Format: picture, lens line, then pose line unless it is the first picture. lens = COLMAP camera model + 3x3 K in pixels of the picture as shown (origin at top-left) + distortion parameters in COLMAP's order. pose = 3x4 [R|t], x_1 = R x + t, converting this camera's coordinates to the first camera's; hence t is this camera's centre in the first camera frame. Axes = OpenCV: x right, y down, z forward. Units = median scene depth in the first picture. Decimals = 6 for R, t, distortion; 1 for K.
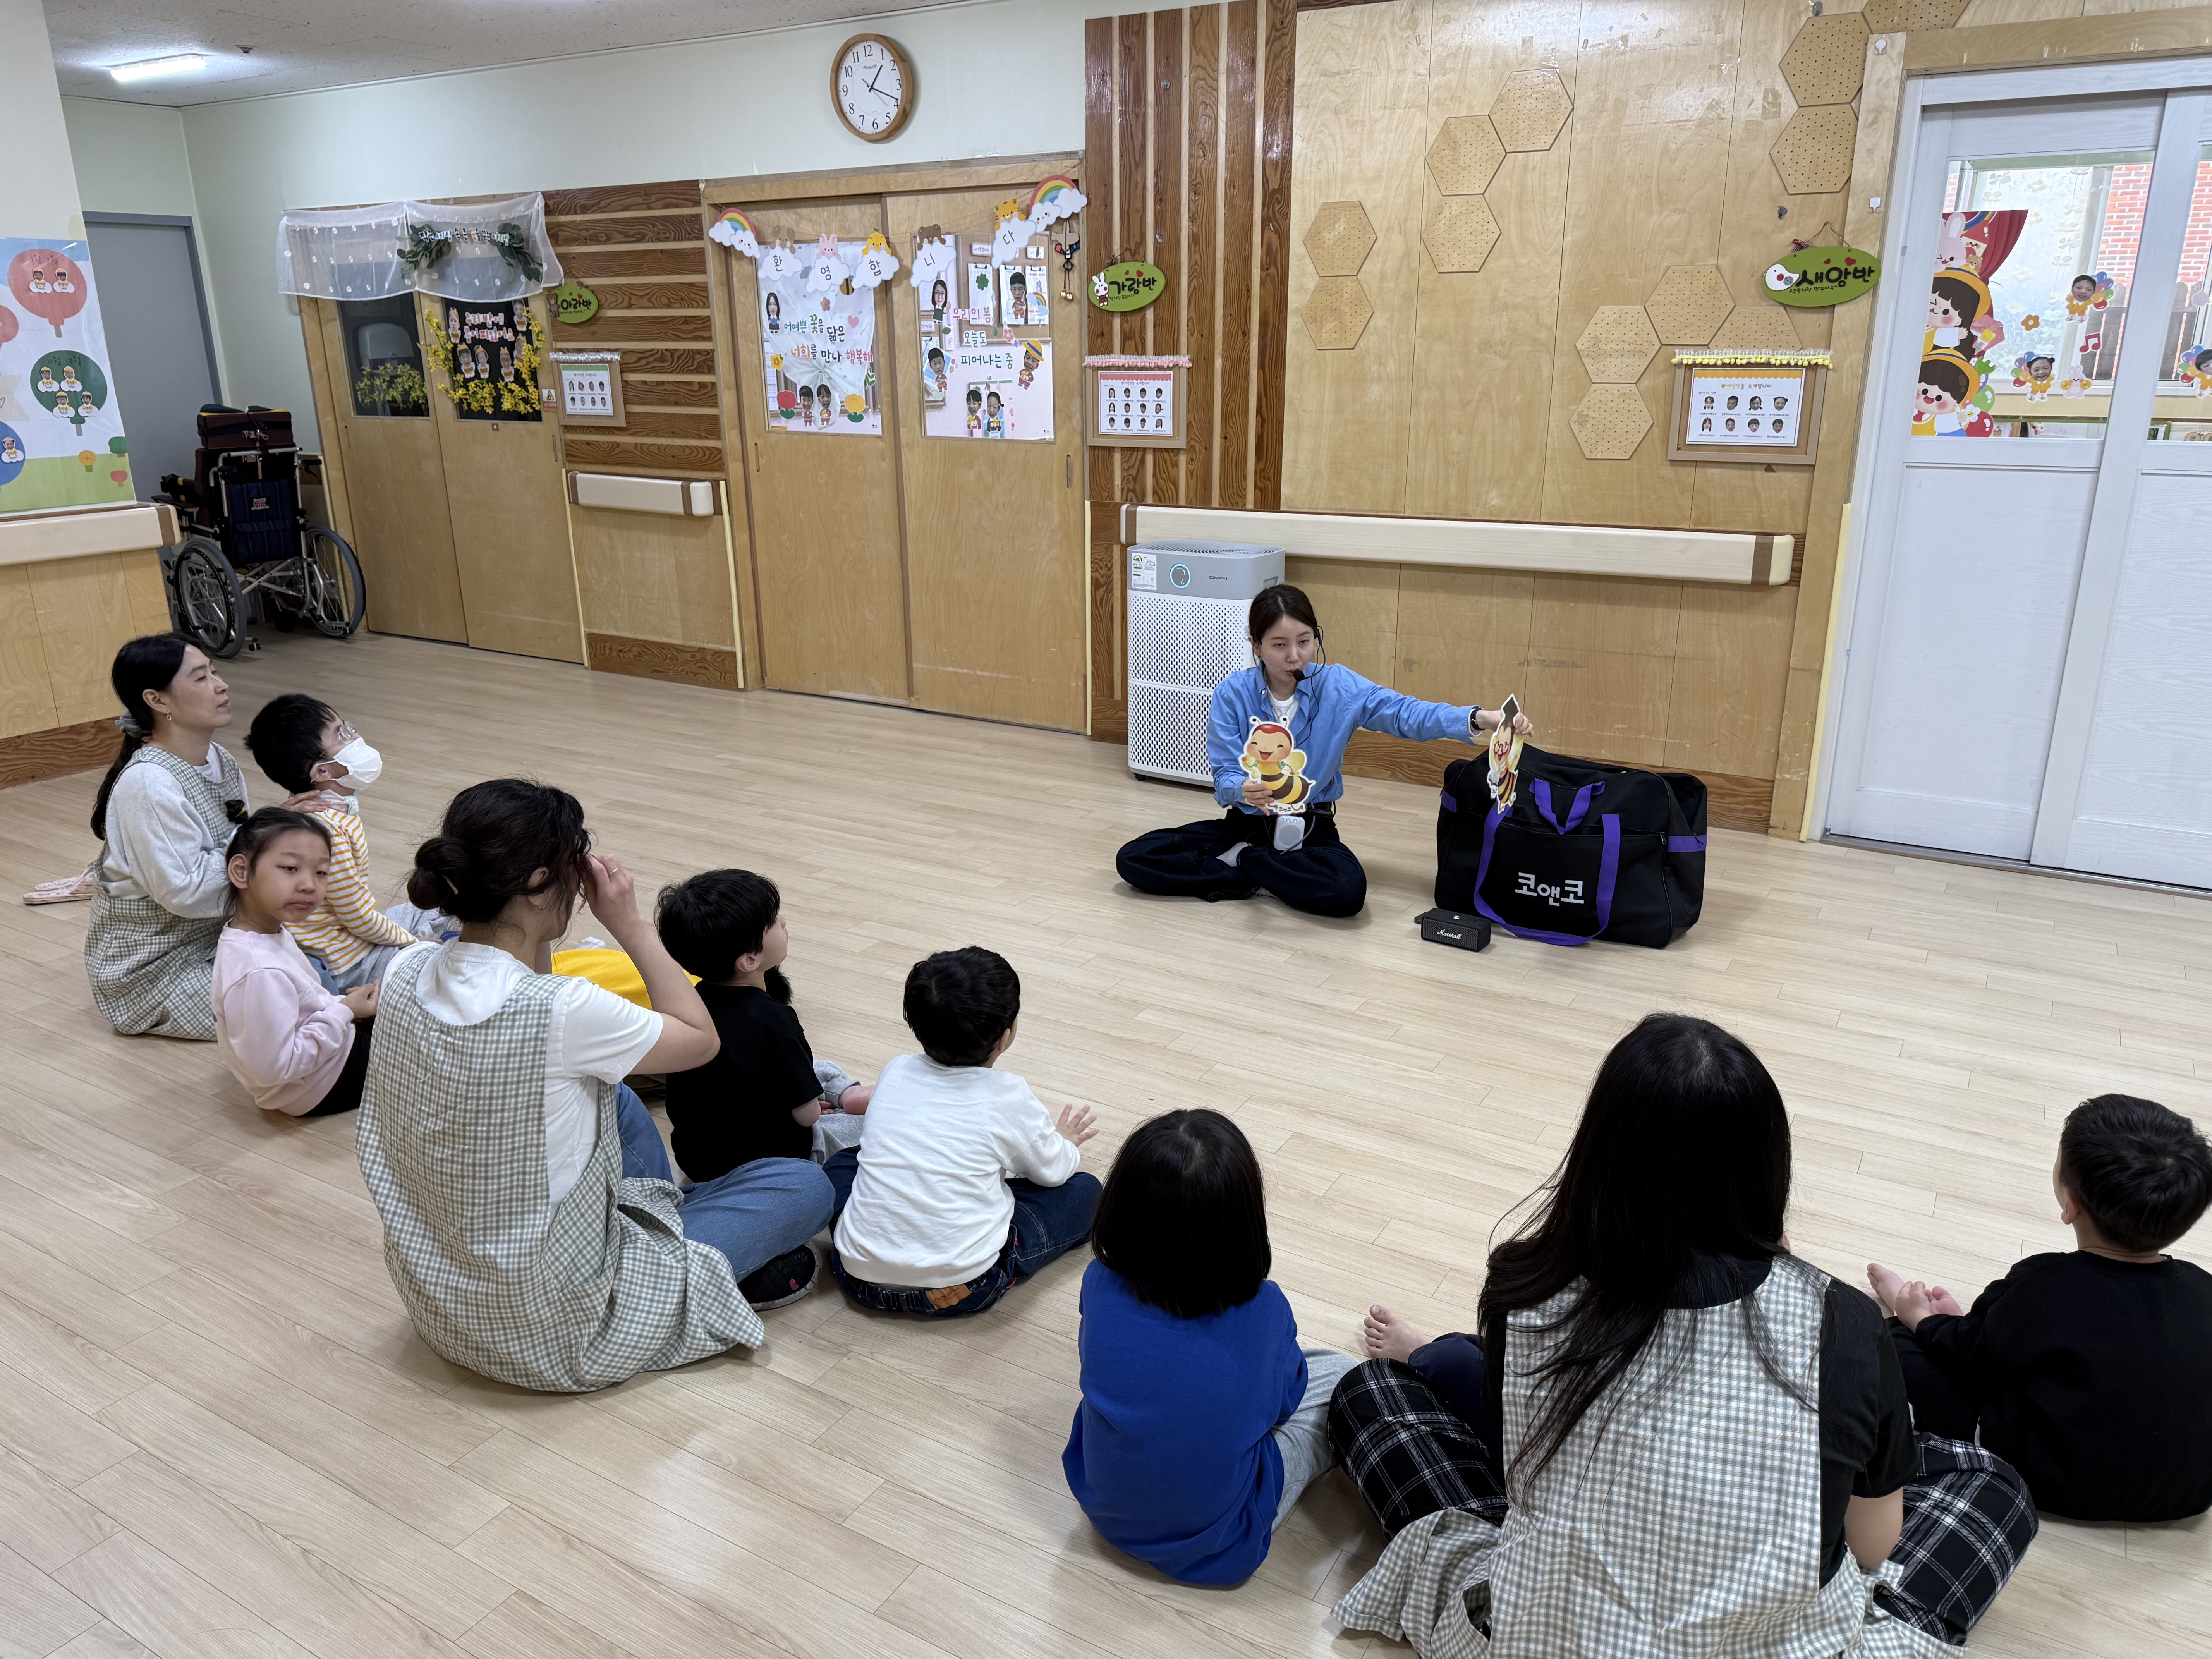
lens RADIAL K [[1548.6, 0, 1109.4], [0, 1548.6, 834.9], [0, 0, 1]] dist [0.027422, -0.040931]
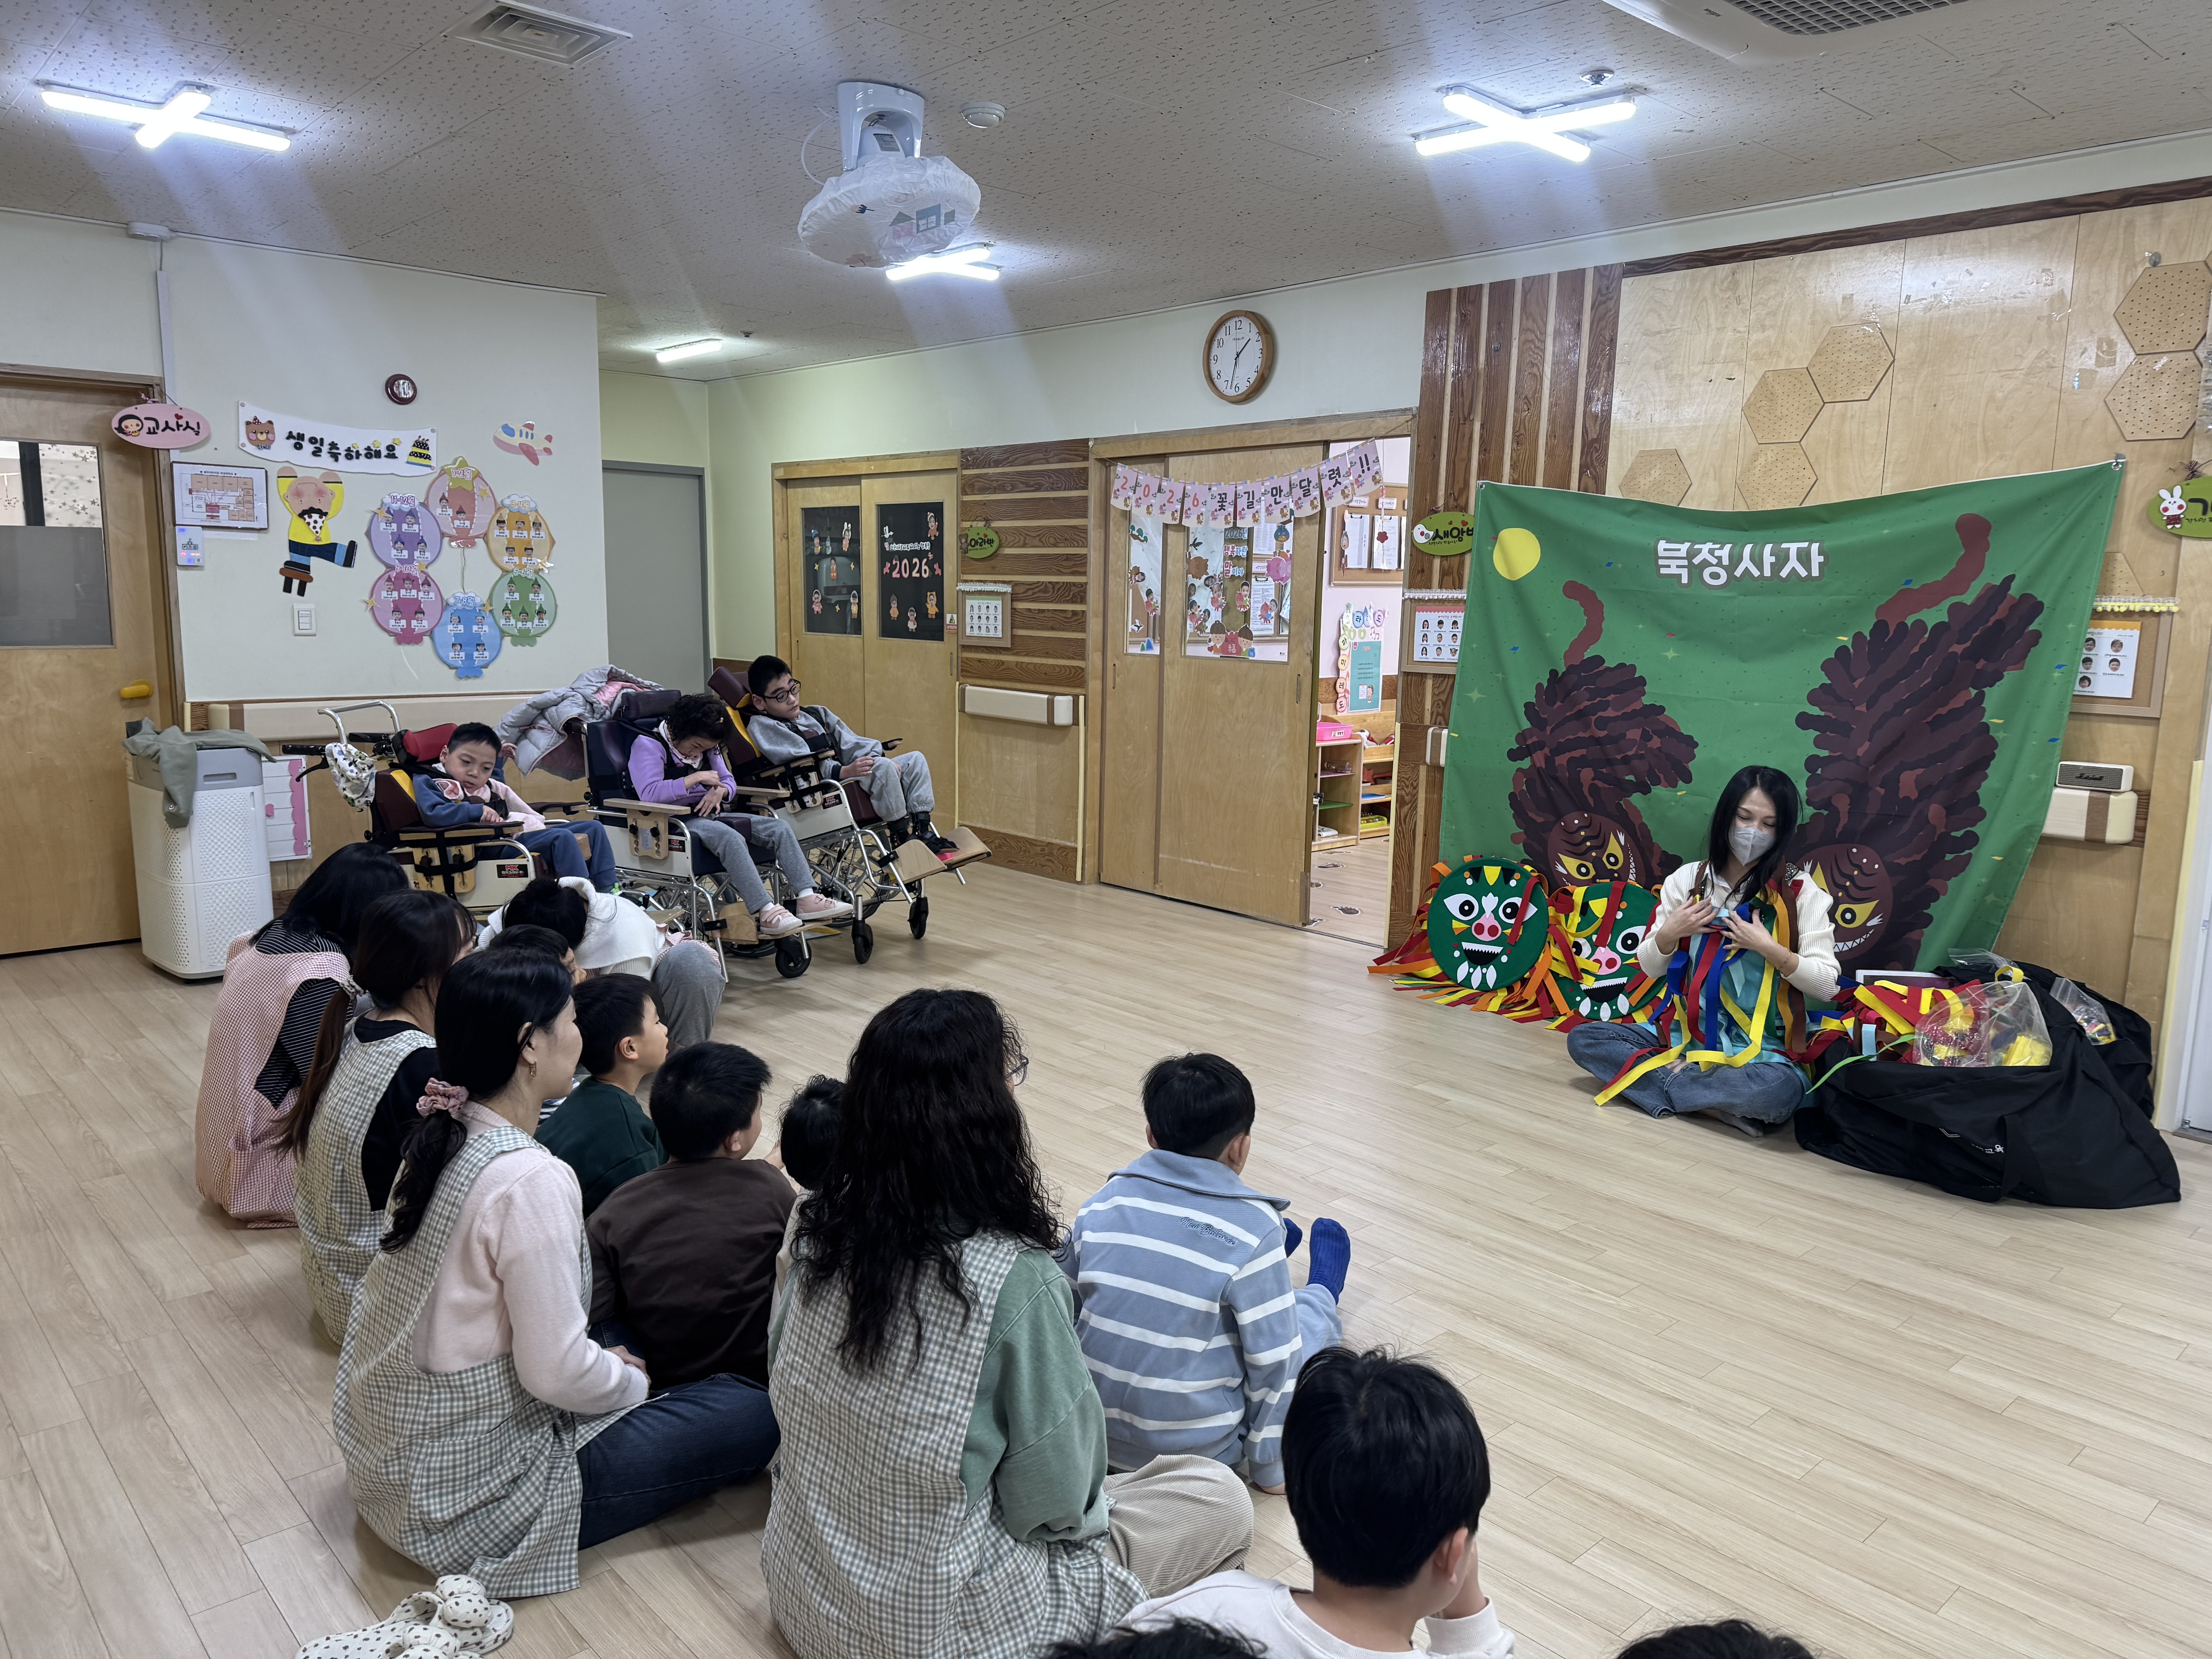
lens RADIAL K [[1540.4, 0, 1091.5], [0, 1540.4, 837.2], [0, 0, 1]] dist [0.049698, -0.072202]
pose [[0.956639, 0.071057, -0.282476, 0.095673], [-0.113352, 0.984160, -0.136314, 0.026134], [0.268316, 0.162422, 0.949540, -0.032670]]
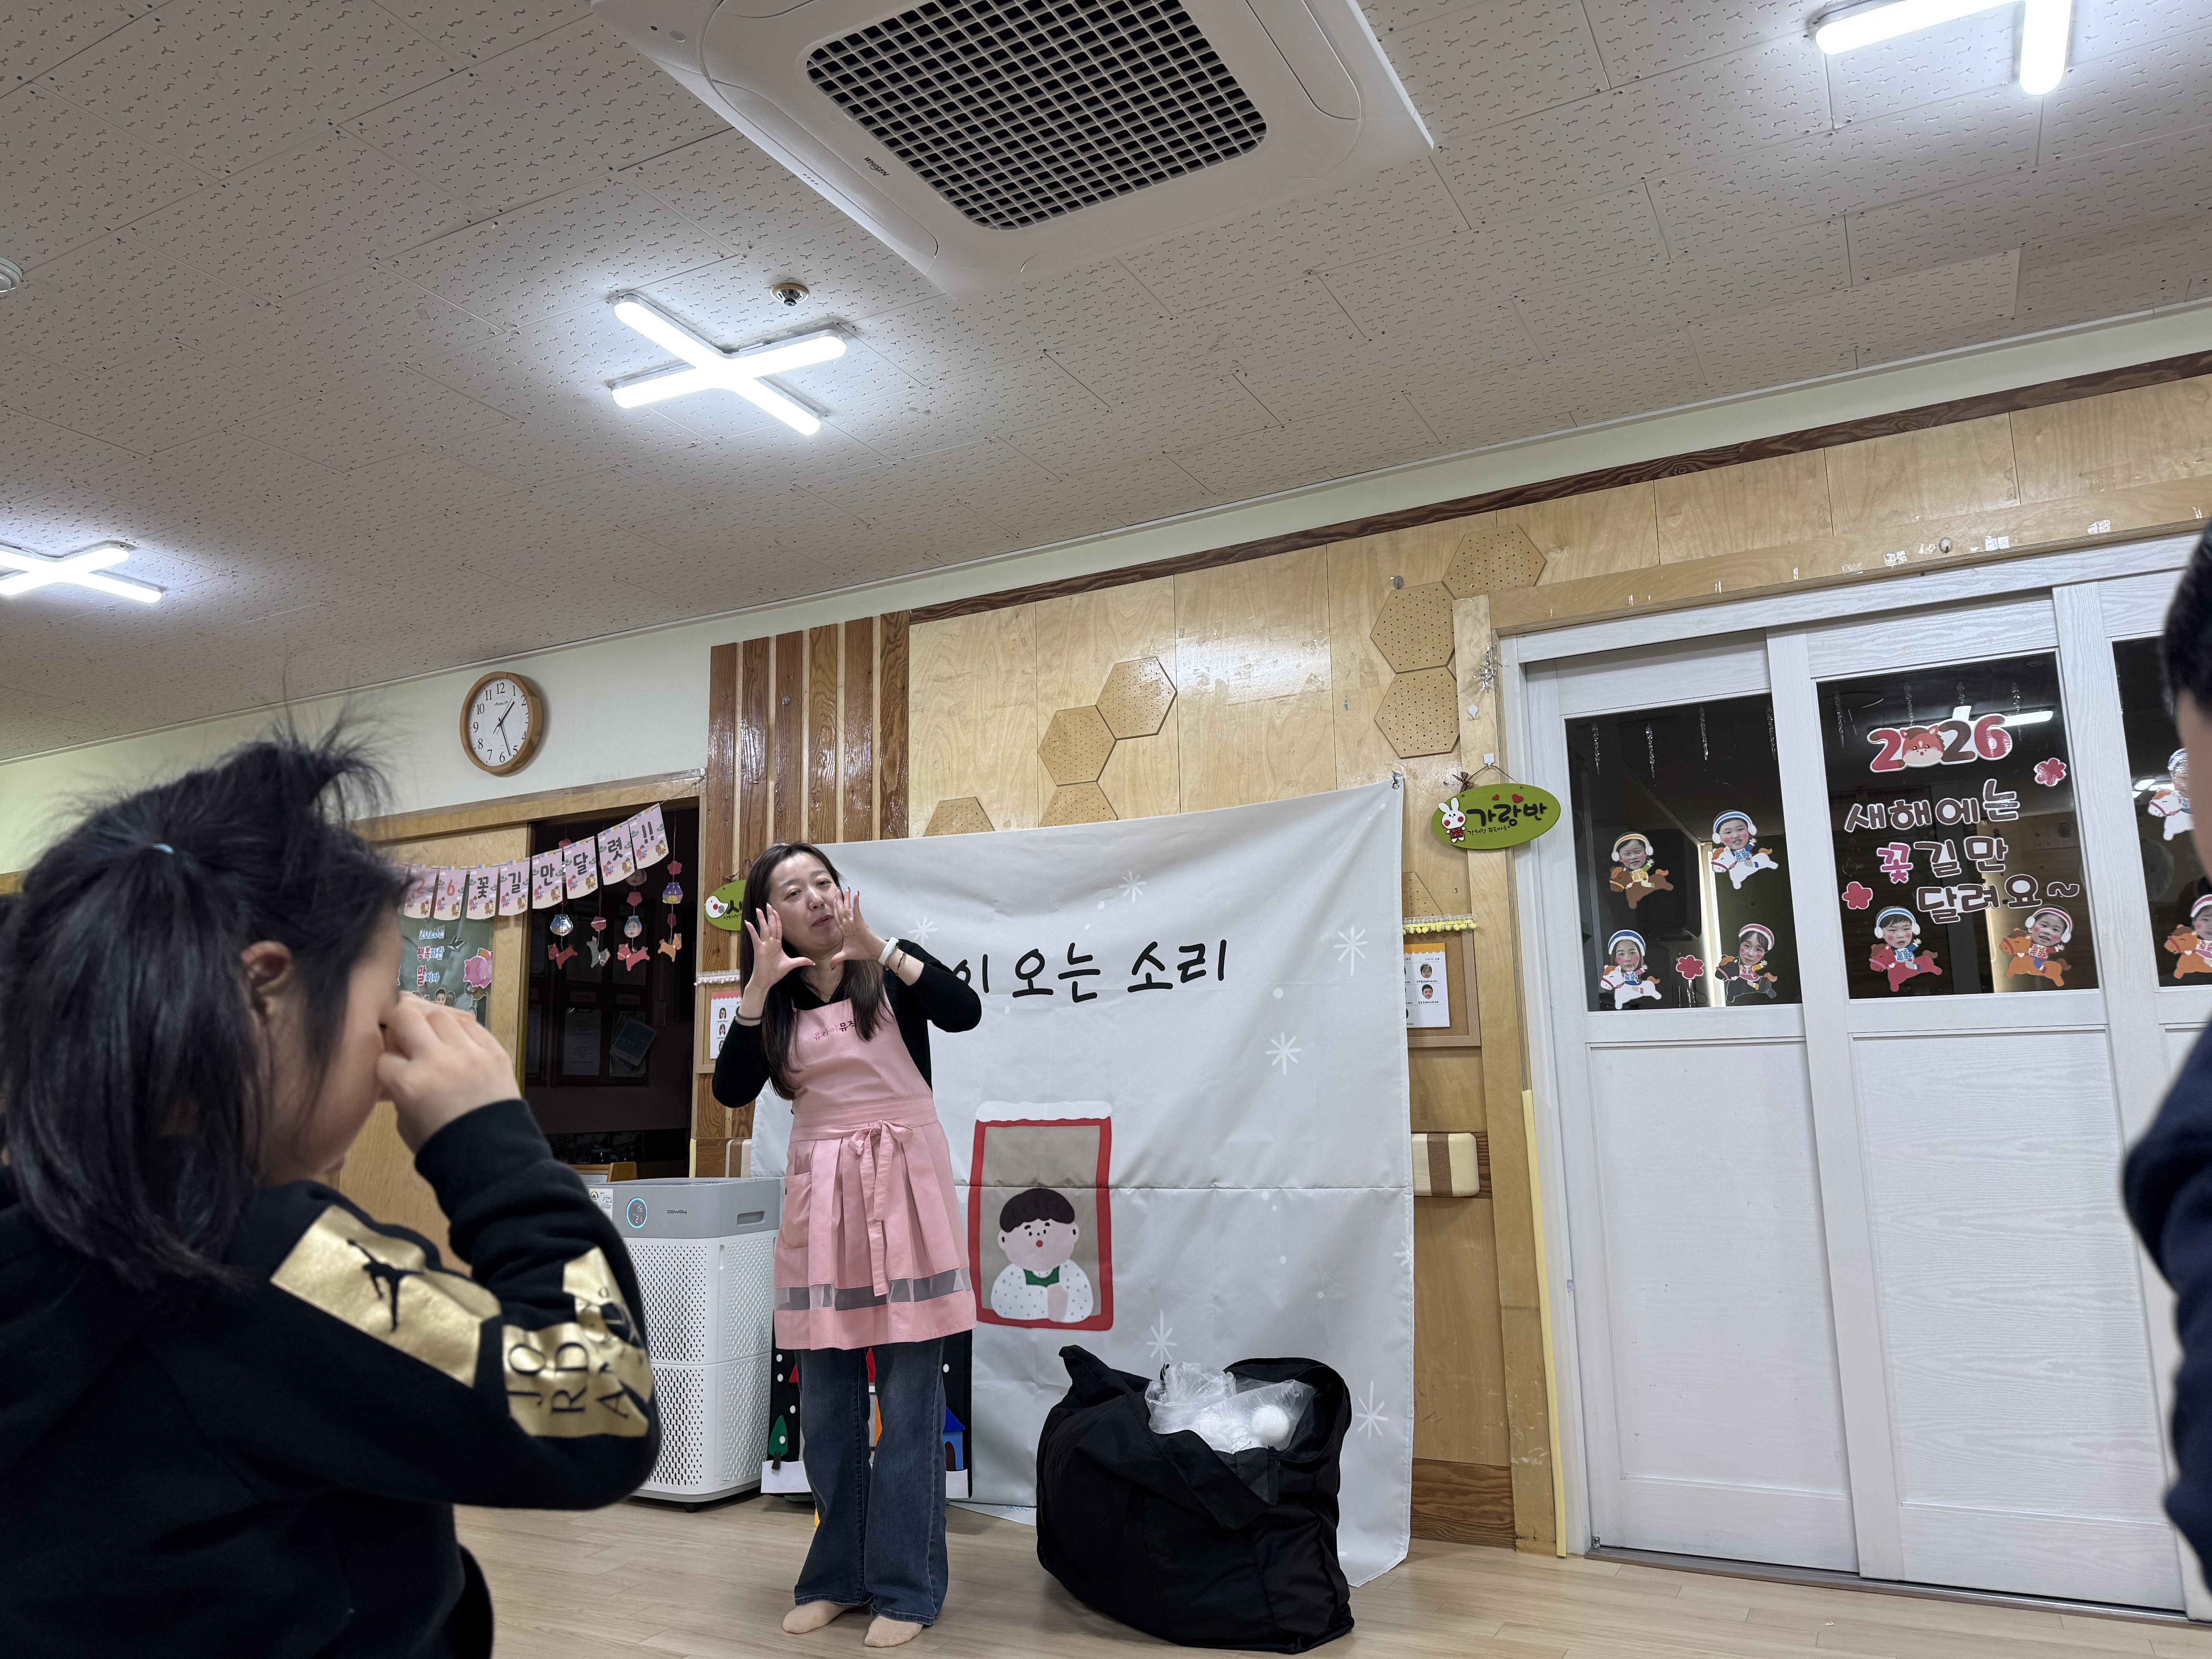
lens RADIAL K [[1540.4, 0, 1112.5], [0, 1540.4, 816.7], [0, 0, 1]] dist [0.049698, -0.072202]
pose [[0.998099, -0.001215, 0.061627, 0.178244], [0.030494, 0.878617, -0.476552, 0.036560], [-0.053568, 0.477525, 0.876984, 0.195644]]
